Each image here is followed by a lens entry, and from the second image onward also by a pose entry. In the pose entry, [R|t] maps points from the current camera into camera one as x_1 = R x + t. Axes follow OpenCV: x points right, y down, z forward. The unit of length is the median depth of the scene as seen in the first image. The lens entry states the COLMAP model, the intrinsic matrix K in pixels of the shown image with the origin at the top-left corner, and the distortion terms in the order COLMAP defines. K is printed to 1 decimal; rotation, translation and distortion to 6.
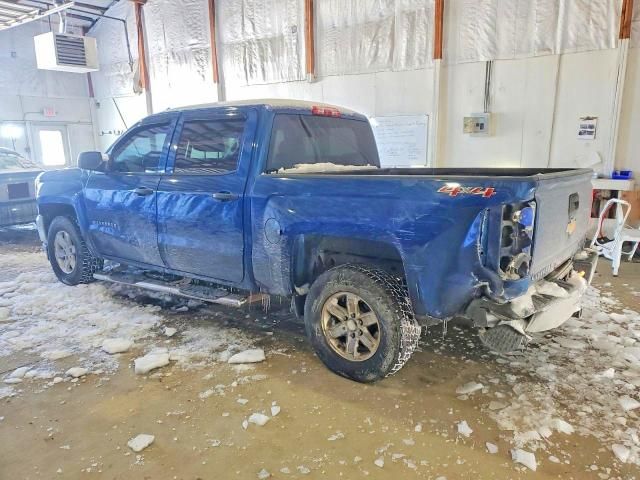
lens RADIAL K [[486.1, 0, 323.7], [0, 486.1, 241.4], [0, 0, 1]] dist [-0.007403, -0.000937]
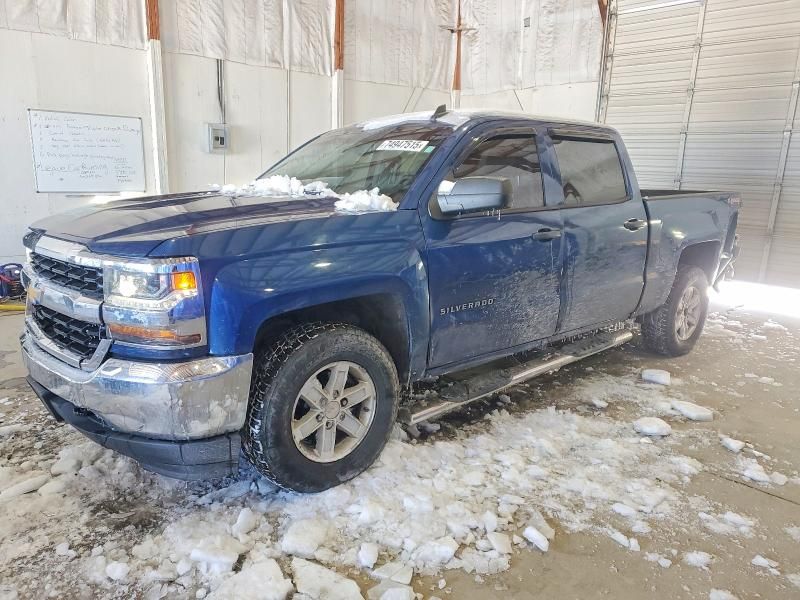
lens RADIAL K [[607.6, 0, 404.9], [0, 607.6, 302.1], [0, 0, 1]] dist [-0.007403, -0.000937]
pose [[0.232438, -0.189359, 0.954000, -0.653640], [0.158868, 0.975083, 0.154837, -0.090112], [-0.959549, 0.115571, 0.256729, 0.515823]]
